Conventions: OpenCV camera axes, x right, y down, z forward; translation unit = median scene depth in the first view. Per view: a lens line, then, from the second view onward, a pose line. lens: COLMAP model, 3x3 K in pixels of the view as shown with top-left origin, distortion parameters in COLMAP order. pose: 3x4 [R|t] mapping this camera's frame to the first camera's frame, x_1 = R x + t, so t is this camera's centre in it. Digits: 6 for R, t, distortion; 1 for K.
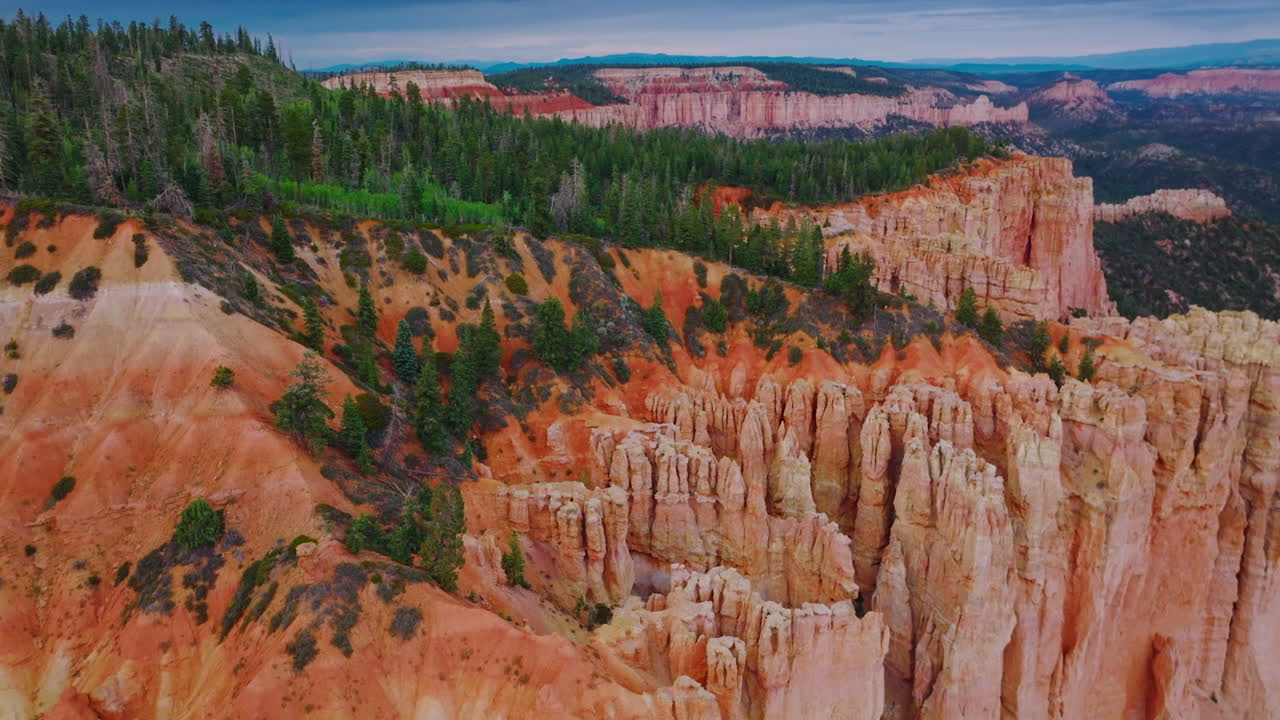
lens RADIAL K [[1015.9, 0, 638.0], [0, 1015.9, 359.1], [0, 0, 1]] dist [-0.003922, 0.001411]
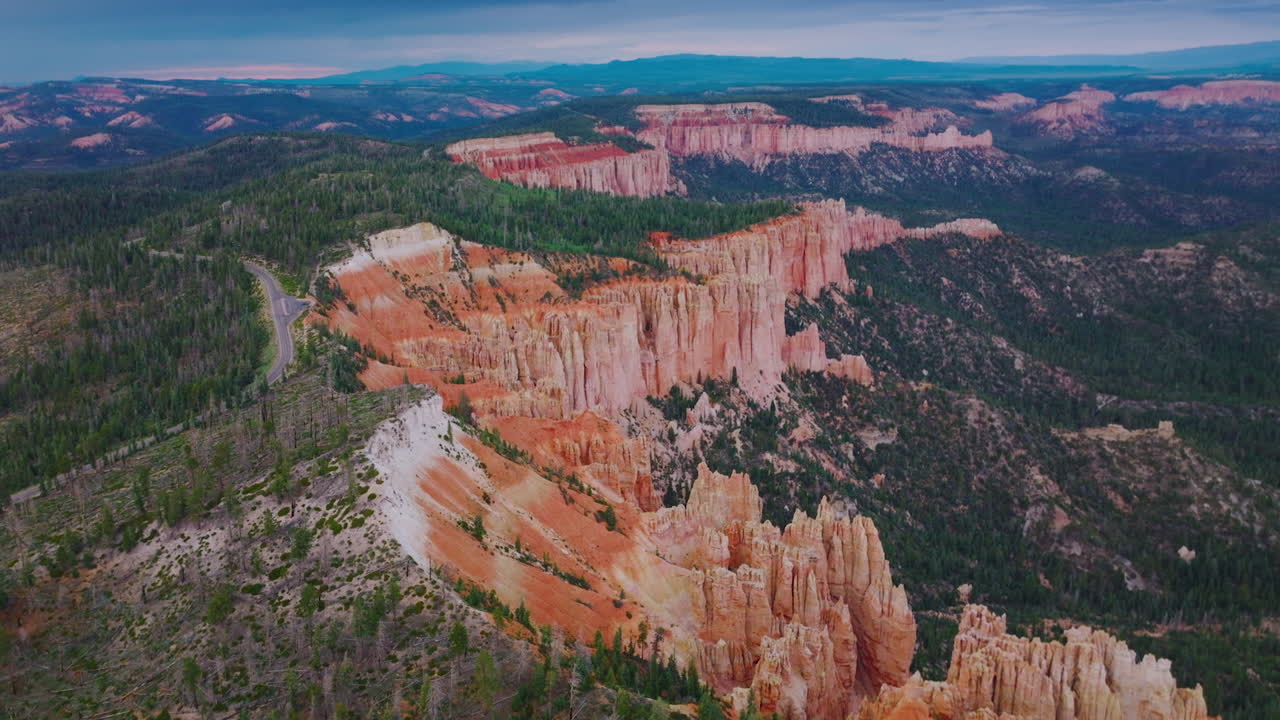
lens RADIAL K [[1015.9, 0, 641.8], [0, 1015.9, 359.7], [0, 0, 1]] dist [-0.003922, 0.001411]
pose [[0.998962, 0.010057, -0.044417, 0.024614], [-0.009941, 0.999947, 0.002842, 0.024735], [0.044444, -0.002397, 0.999009, -0.261411]]
